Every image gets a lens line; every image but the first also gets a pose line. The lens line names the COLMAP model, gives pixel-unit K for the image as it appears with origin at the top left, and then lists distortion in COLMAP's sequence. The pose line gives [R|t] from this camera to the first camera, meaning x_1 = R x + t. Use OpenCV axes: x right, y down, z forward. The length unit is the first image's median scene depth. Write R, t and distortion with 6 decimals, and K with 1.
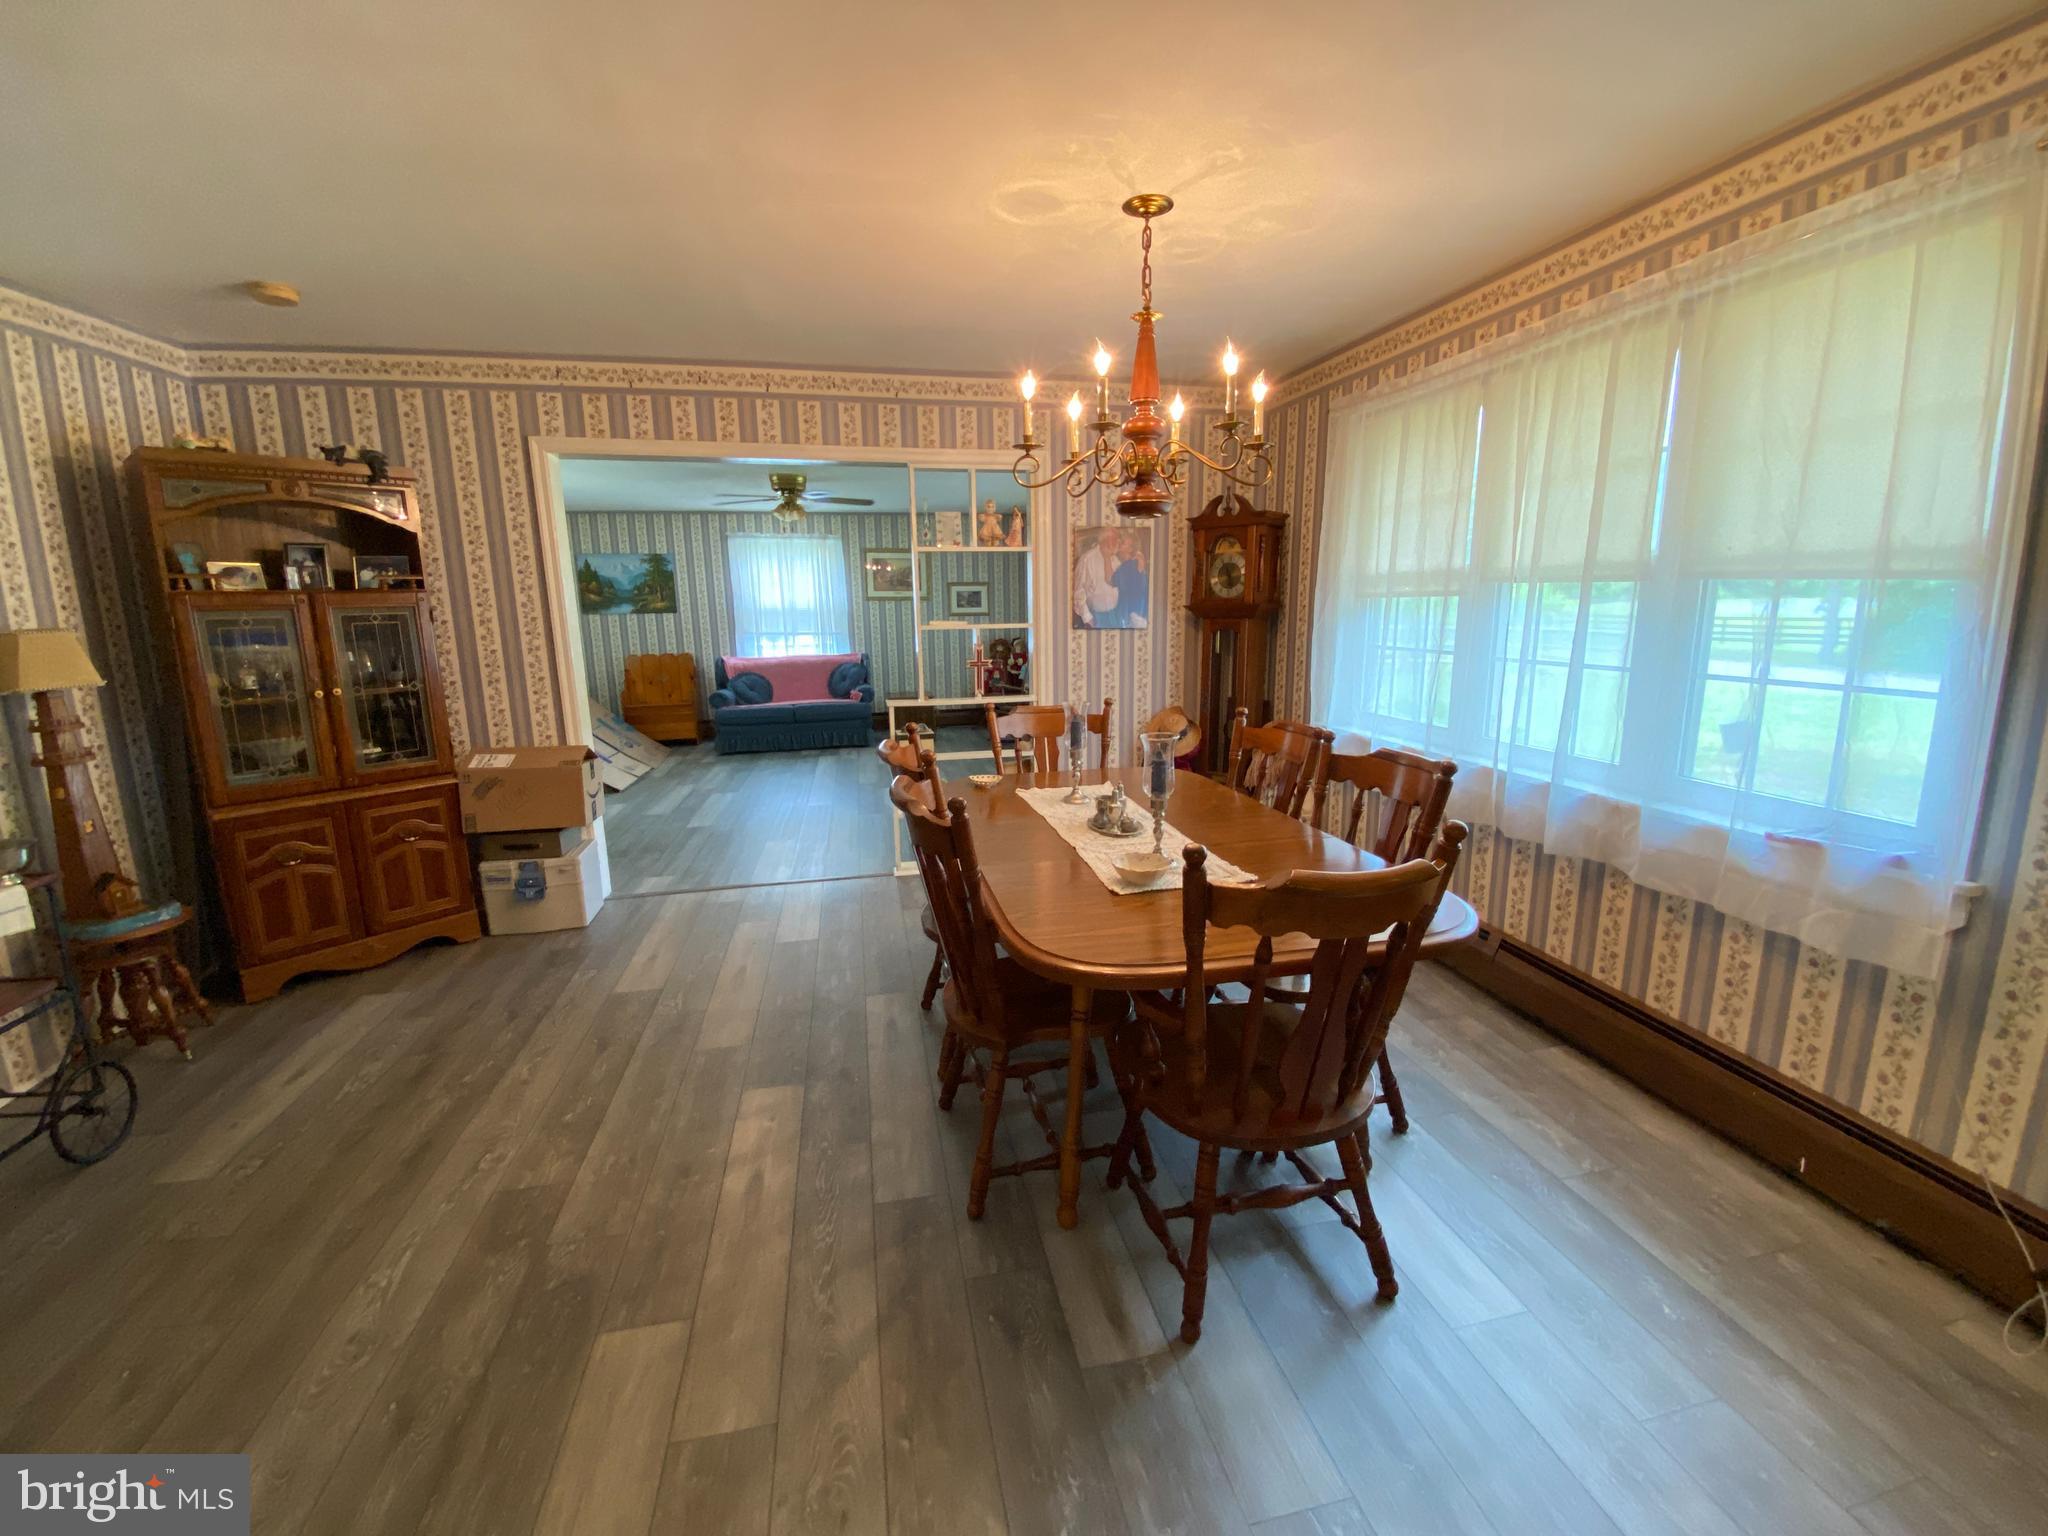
lens RADIAL K [[839.8, 0, 1023.7], [0, 839.8, 764.1], [0, 0, 1]] dist [0.026443, -0.022119]
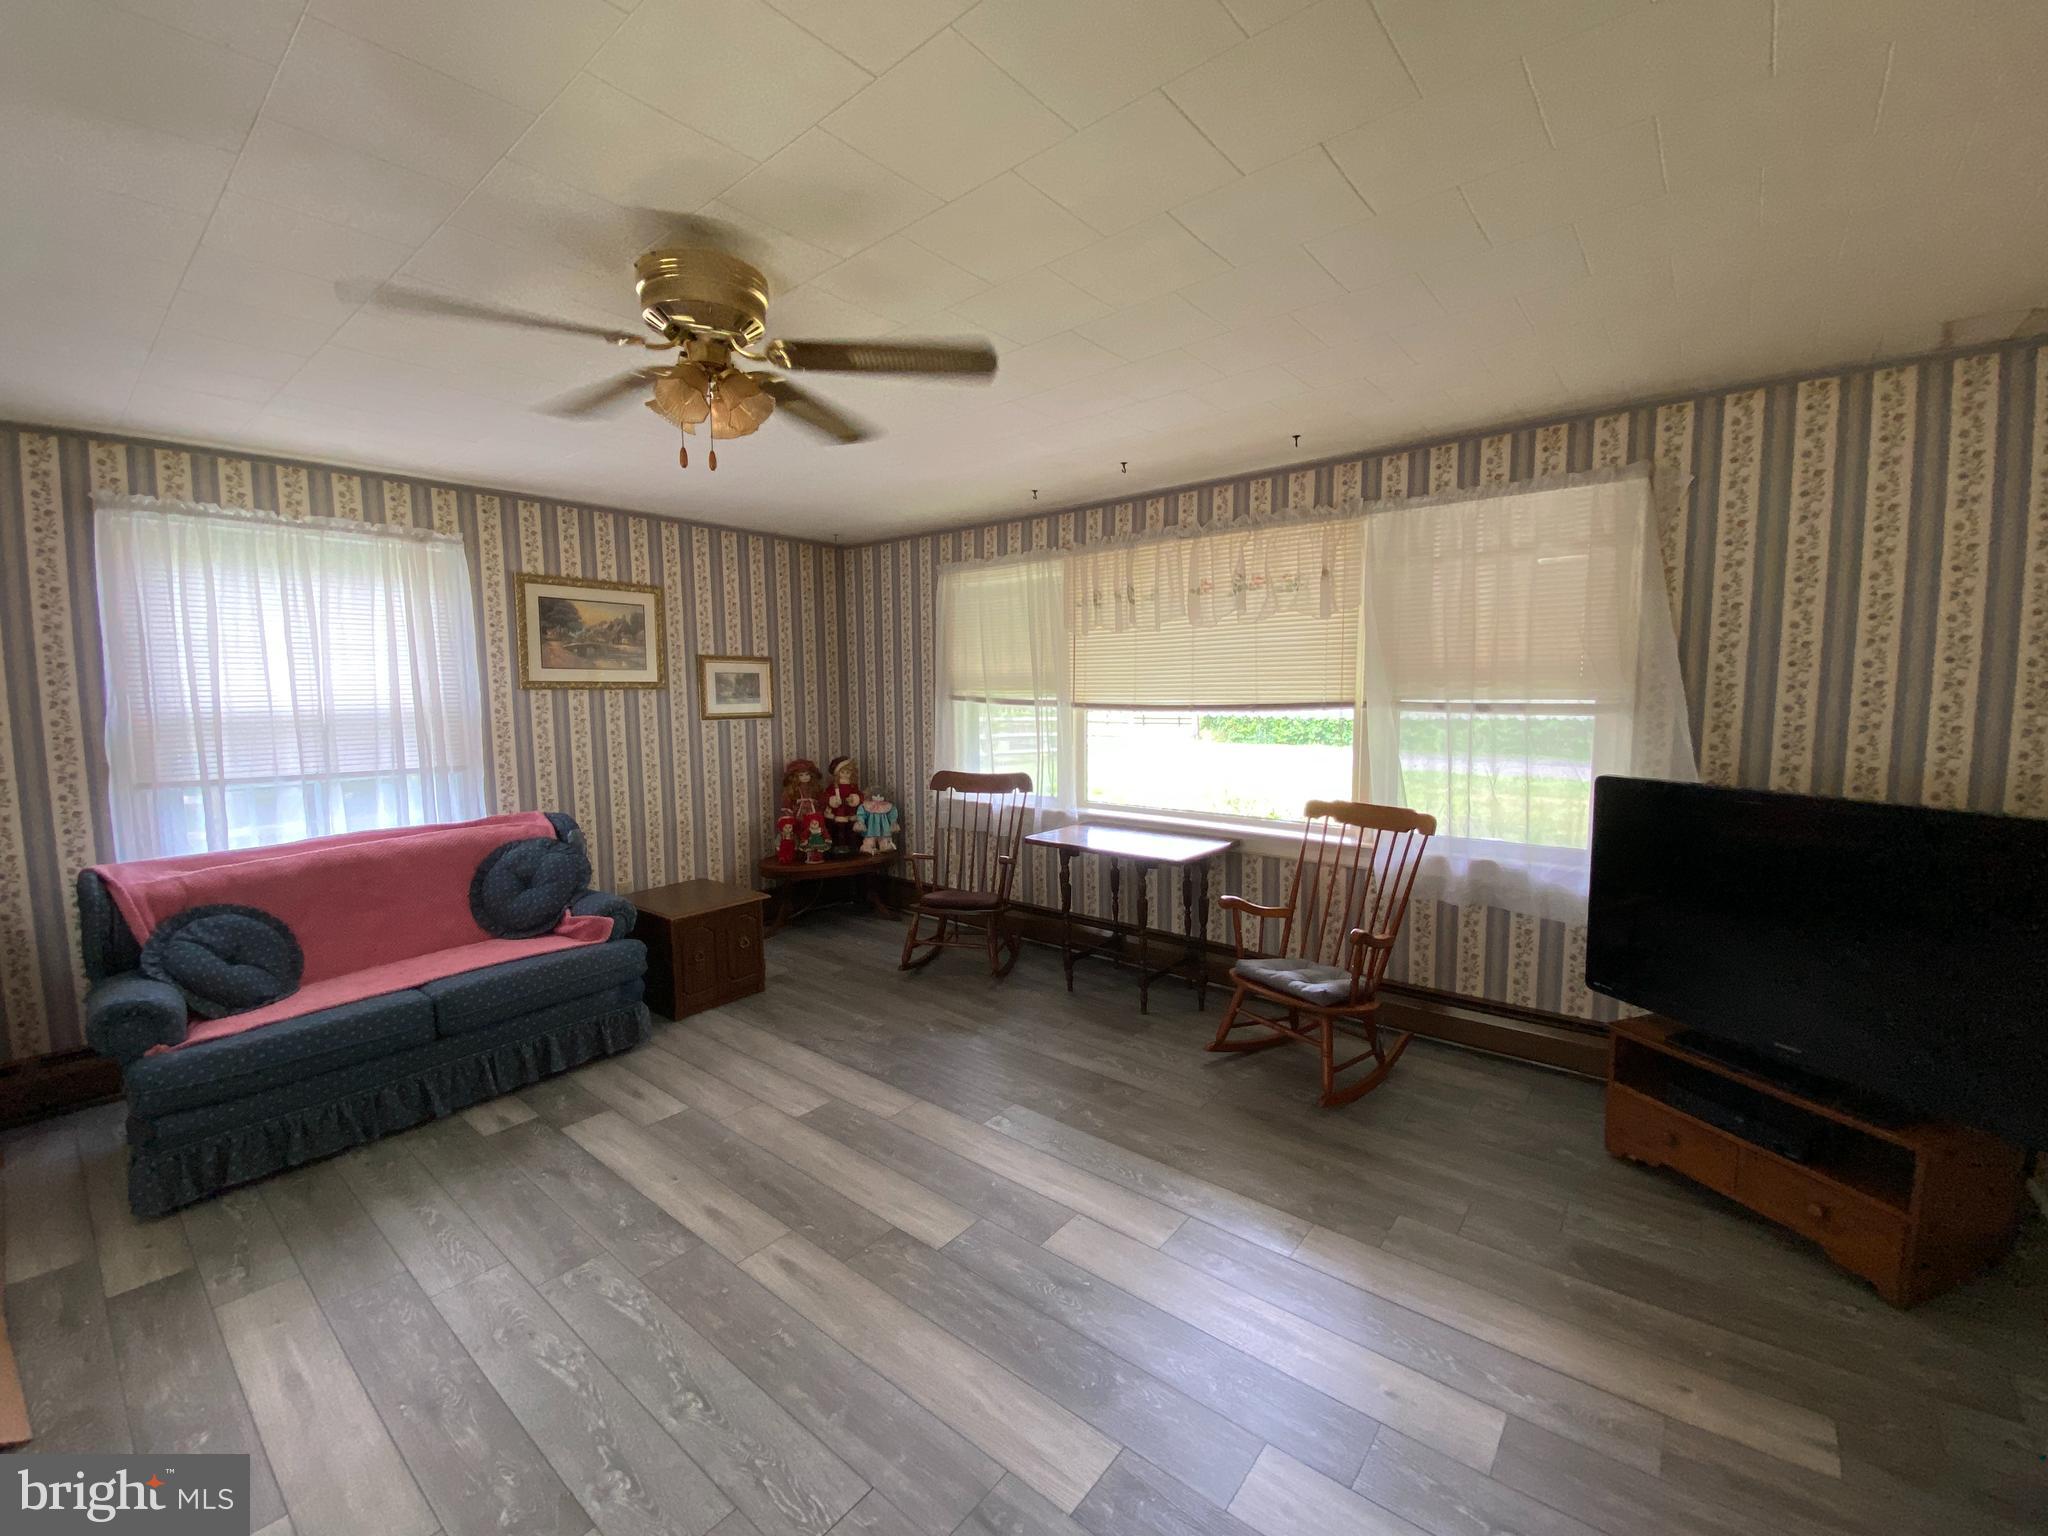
lens RADIAL K [[824.3, 0, 1024.0], [0, 824.3, 768.0], [0, 0, 1]] dist [0.036891, -0.030315]
pose [[0.770419, -0.051408, 0.635462, -0.672092], [0.114243, 0.991742, -0.058275, -0.254227], [-0.627218, 0.117494, 0.769930, 1.287010]]
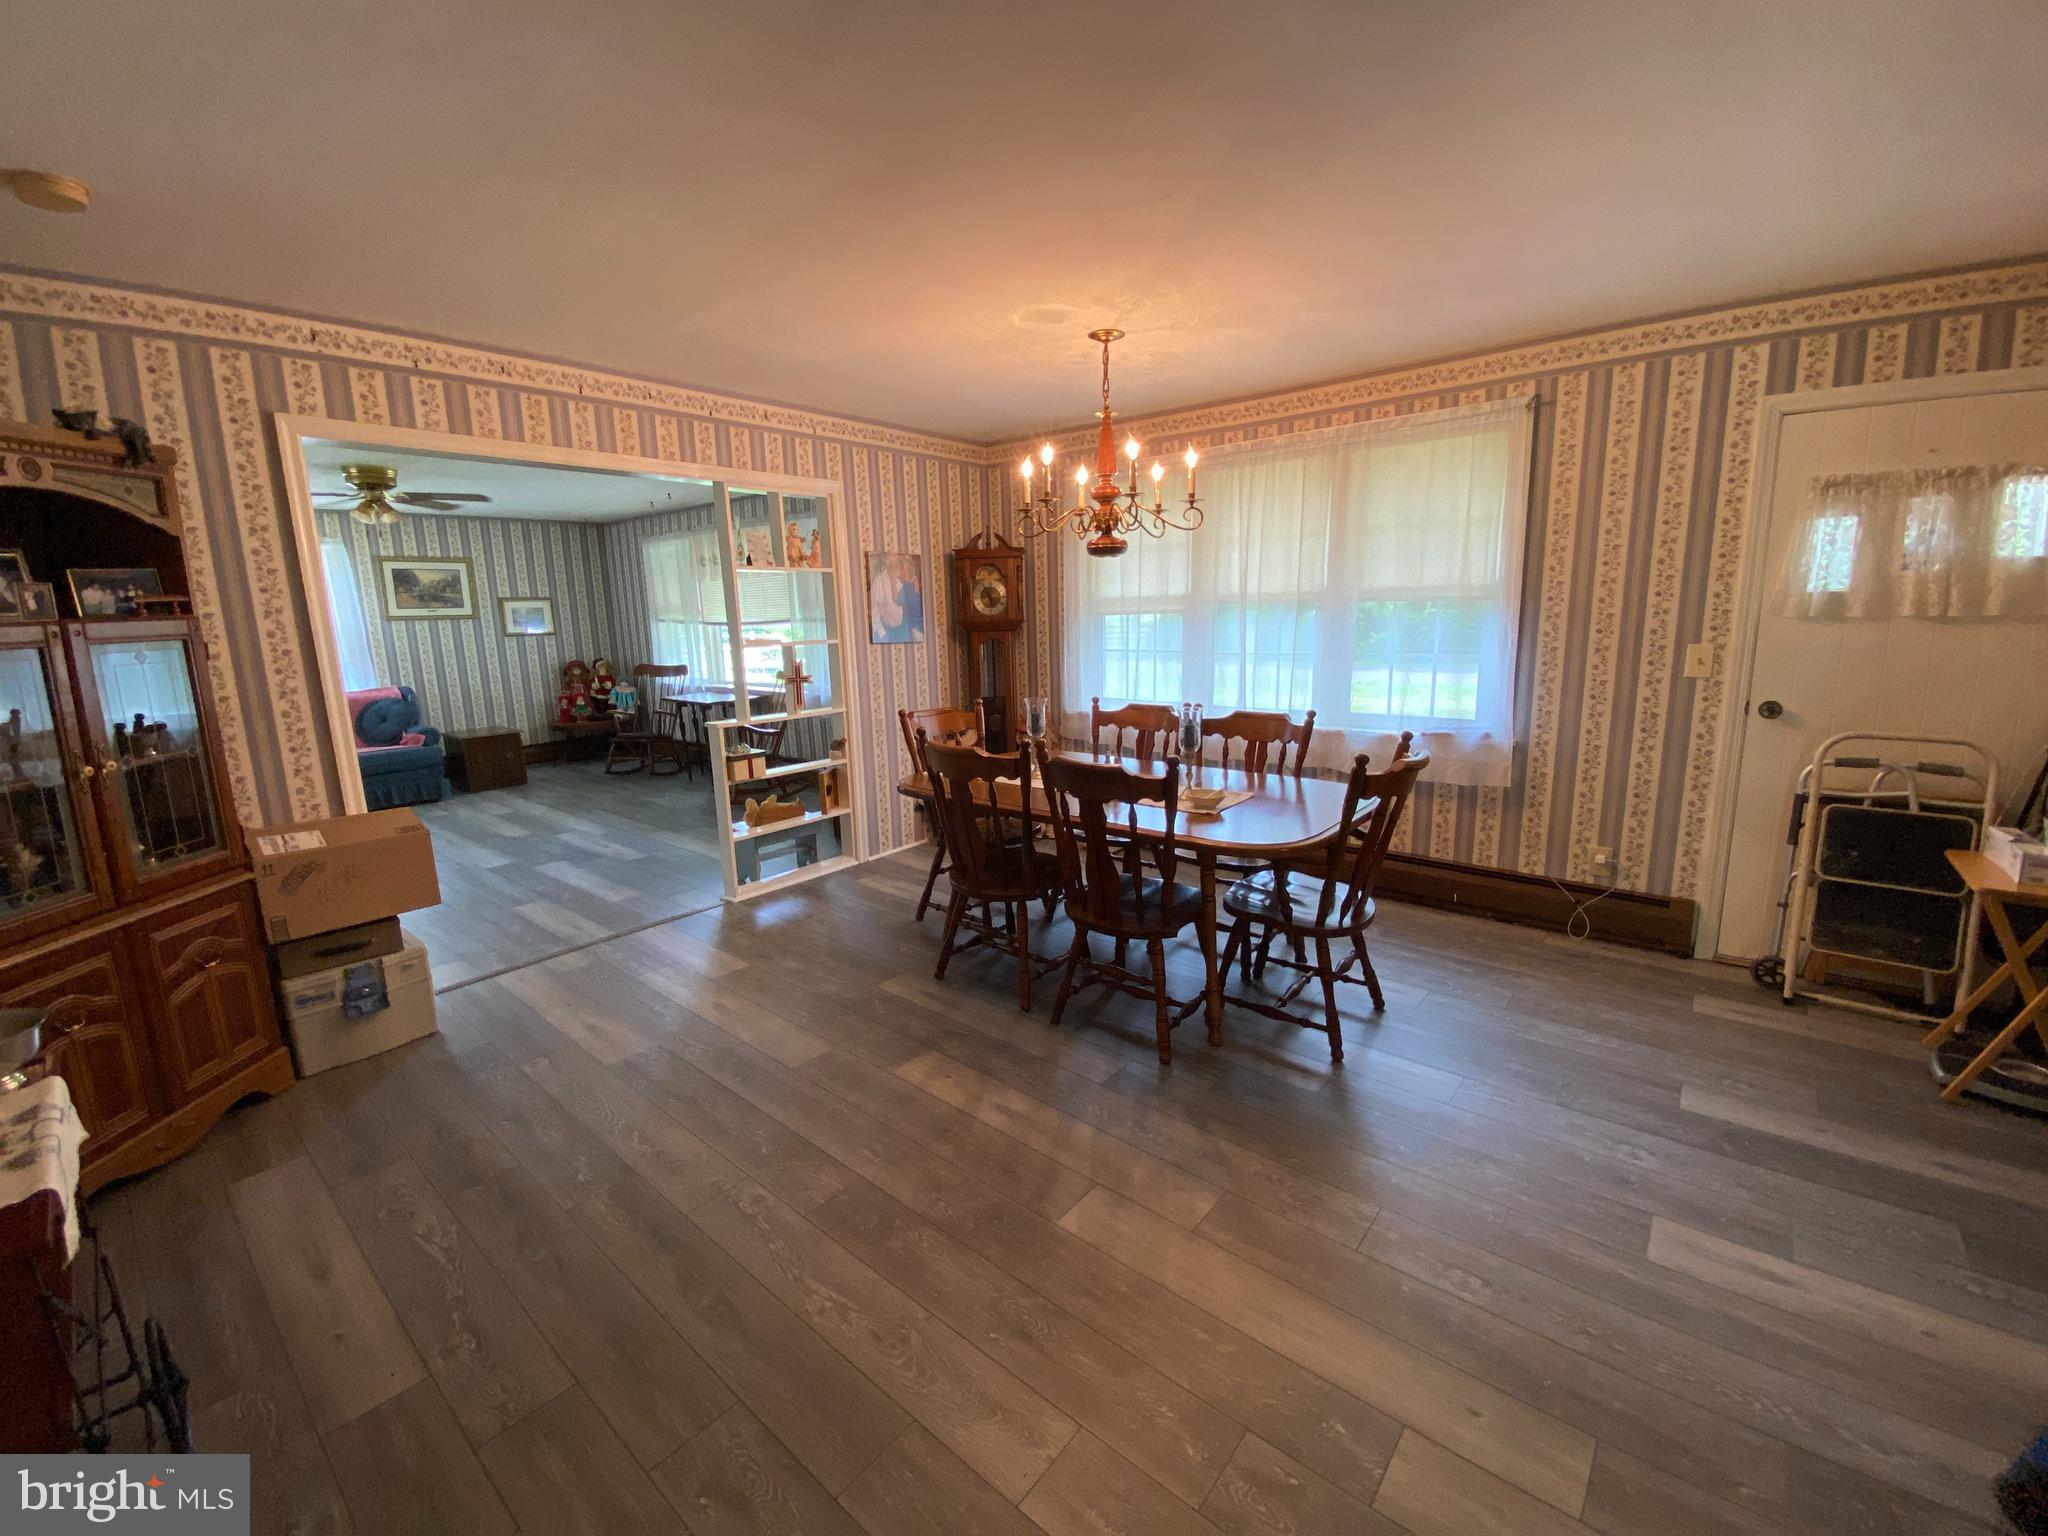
lens RADIAL K [[839.8, 0, 1023.7], [0, 839.8, 764.1], [0, 0, 1]] dist [0.026443, -0.022119]
pose [[0.787220, -0.117846, 0.605307, -0.544472], [0.129281, 0.991296, 0.024859, -0.006902], [-0.602968, 0.058685, 0.795604, 0.010961]]
